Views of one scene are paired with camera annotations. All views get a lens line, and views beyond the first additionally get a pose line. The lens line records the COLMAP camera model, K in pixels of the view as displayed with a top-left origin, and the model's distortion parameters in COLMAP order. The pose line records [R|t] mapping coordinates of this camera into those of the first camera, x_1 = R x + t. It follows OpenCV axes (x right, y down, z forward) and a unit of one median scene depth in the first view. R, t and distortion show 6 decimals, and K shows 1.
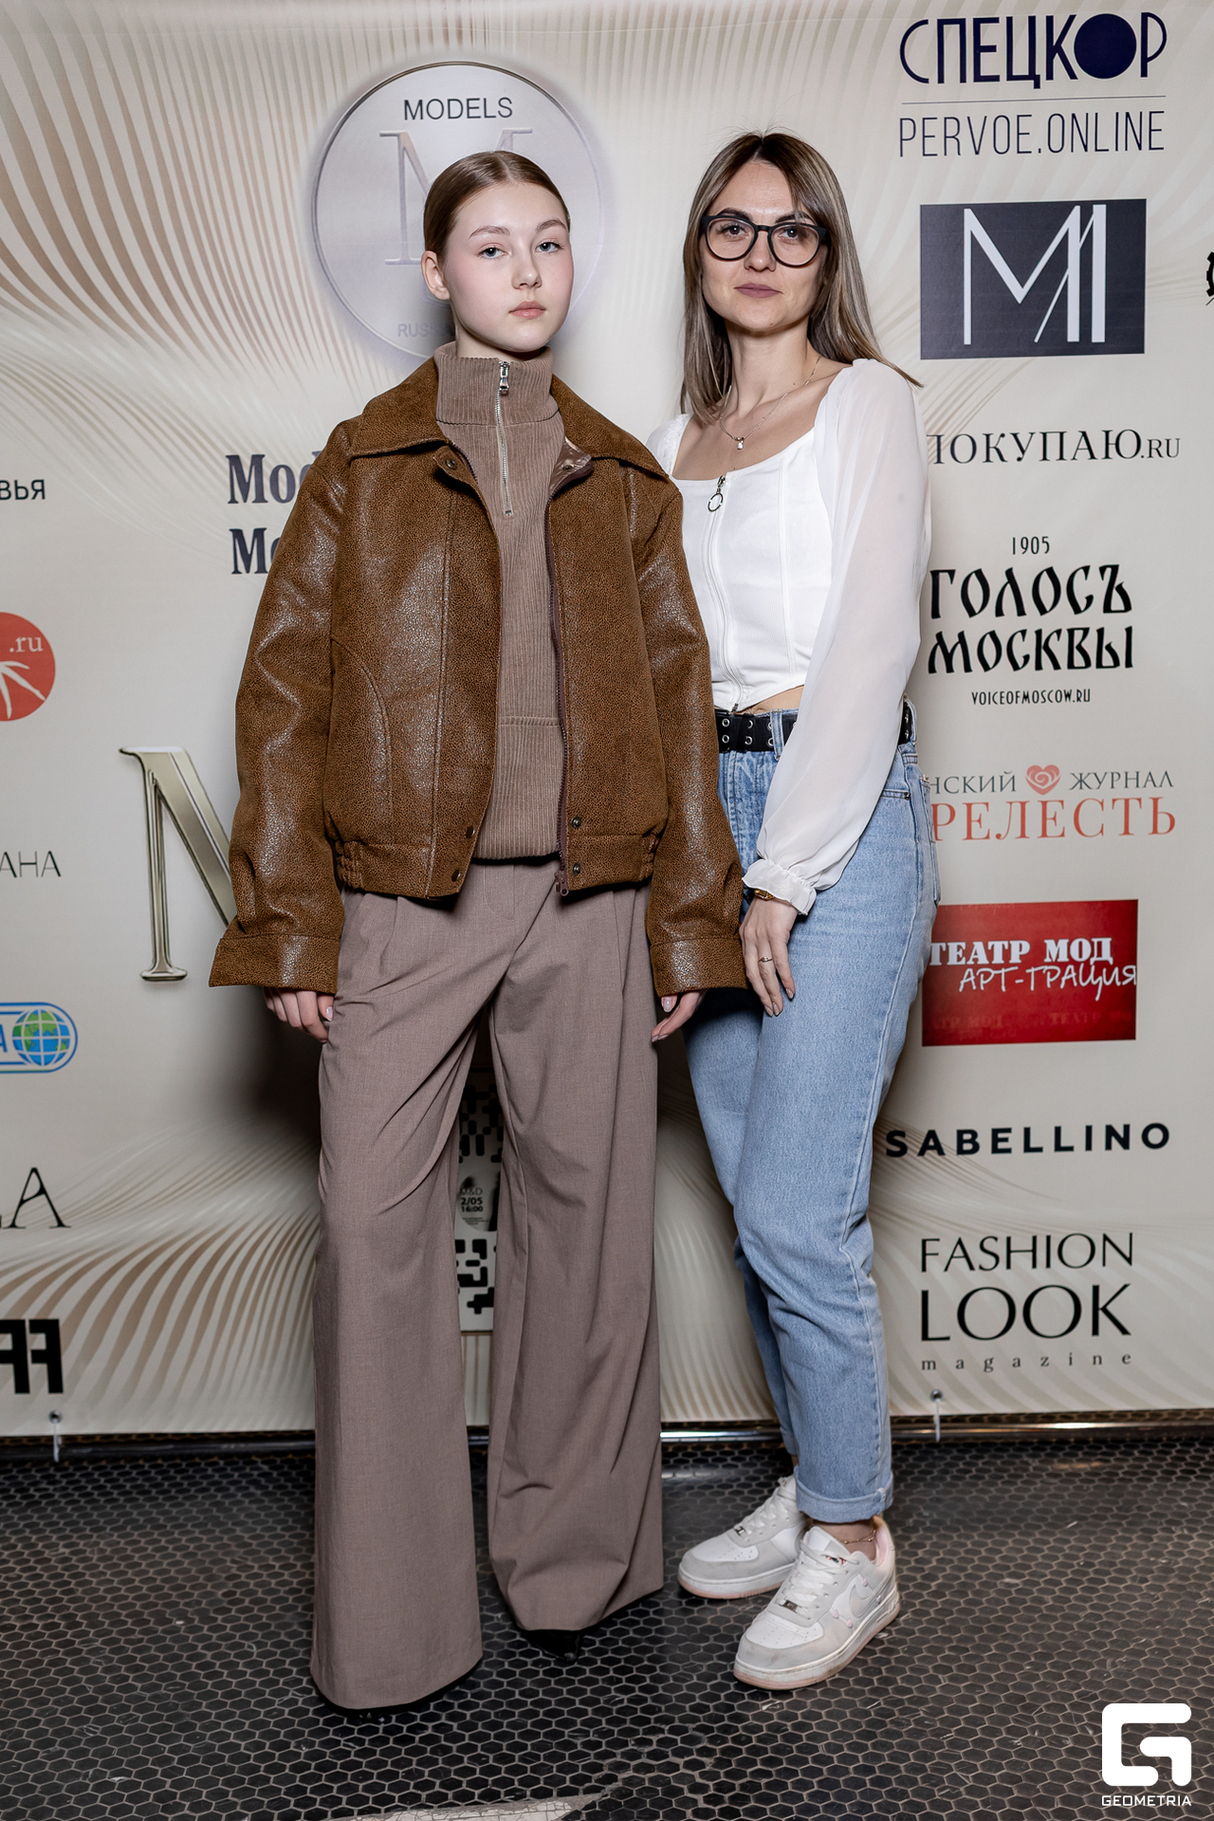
lens RADIAL K [[2210.5, 0, 603.3], [0, 2210.5, 916.3], [0, 0, 1]] dist [-0.009785, 0.024649]
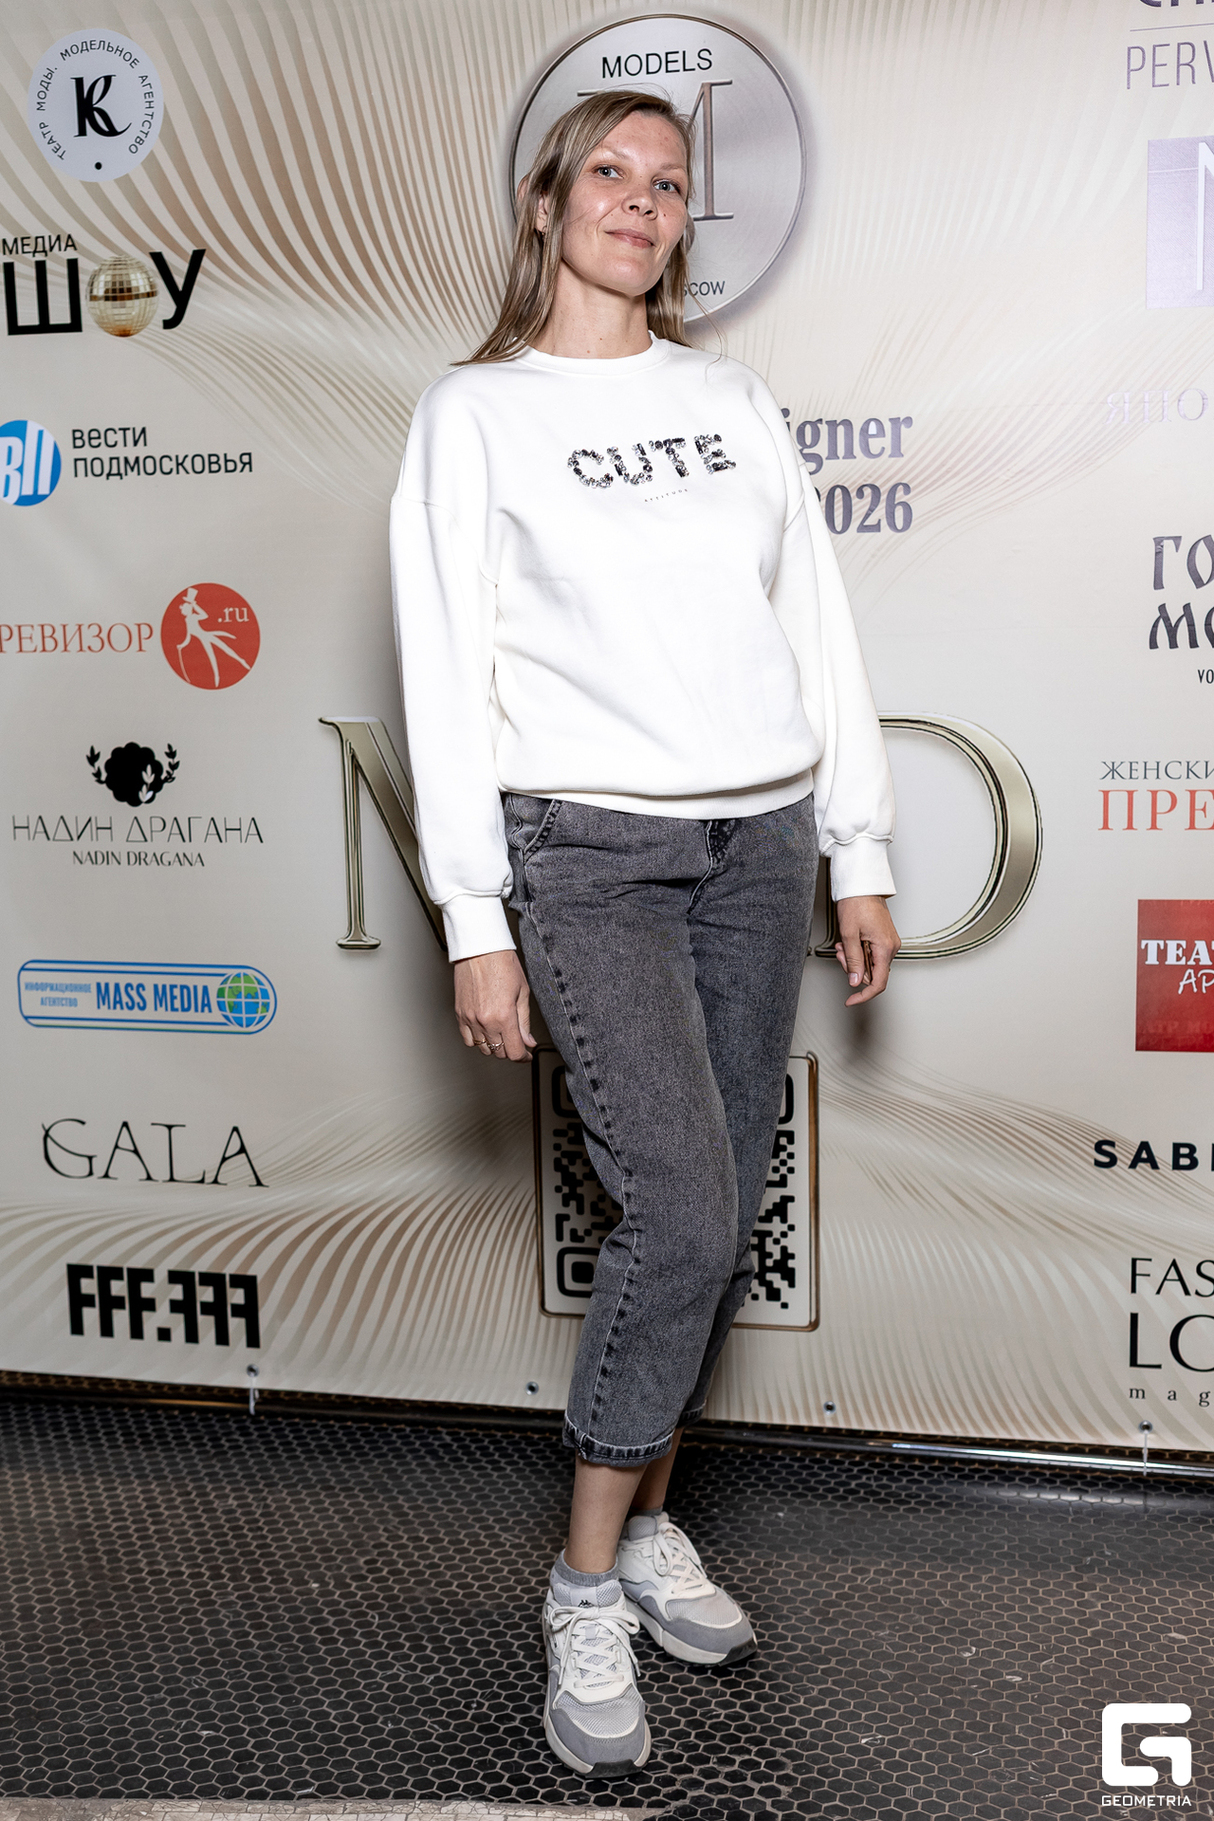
lens RADIAL K [[2240.4, 0, 539.1], [0, 2240.4, 907.3], [0, 0, 1]] dist [-0.004159, 0.017147]
pose [[0.970435, 0.034249, -0.238920, 0.128789], [-0.031155, 0.999375, 0.016714, -0.009843], [0.239344, -0.008776, 0.970895, 0.028332]]
